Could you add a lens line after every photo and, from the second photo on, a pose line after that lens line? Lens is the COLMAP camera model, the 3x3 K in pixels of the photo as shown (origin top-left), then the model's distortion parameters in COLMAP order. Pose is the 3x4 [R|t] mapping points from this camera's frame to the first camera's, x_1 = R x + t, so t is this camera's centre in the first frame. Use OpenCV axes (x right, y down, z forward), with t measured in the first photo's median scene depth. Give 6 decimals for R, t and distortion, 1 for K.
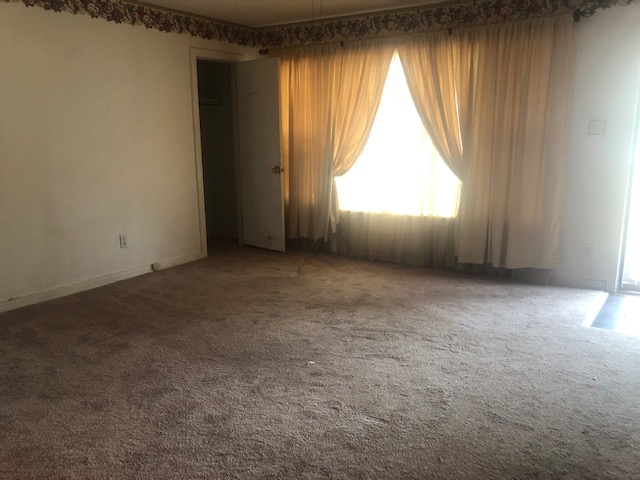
lens RADIAL K [[530.0, 0, 324.2], [0, 530.0, 239.7], [0, 0, 1]] dist [0.033224, -0.001312]
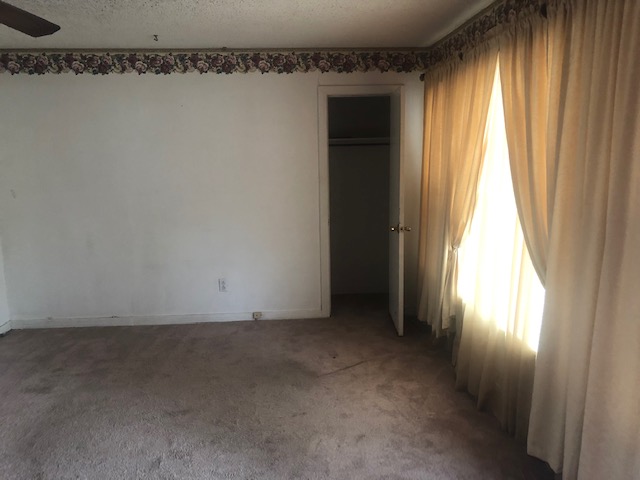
lens RADIAL K [[455.9, 0, 320.0], [0, 455.9, 240.0], [0, 0, 1]] dist [0.003528, 0.002005]
pose [[0.618713, 0.105958, -0.778439, 0.390122], [-0.144772, 0.989271, 0.019588, -0.120260], [0.772163, 0.100577, 0.627414, 0.558903]]
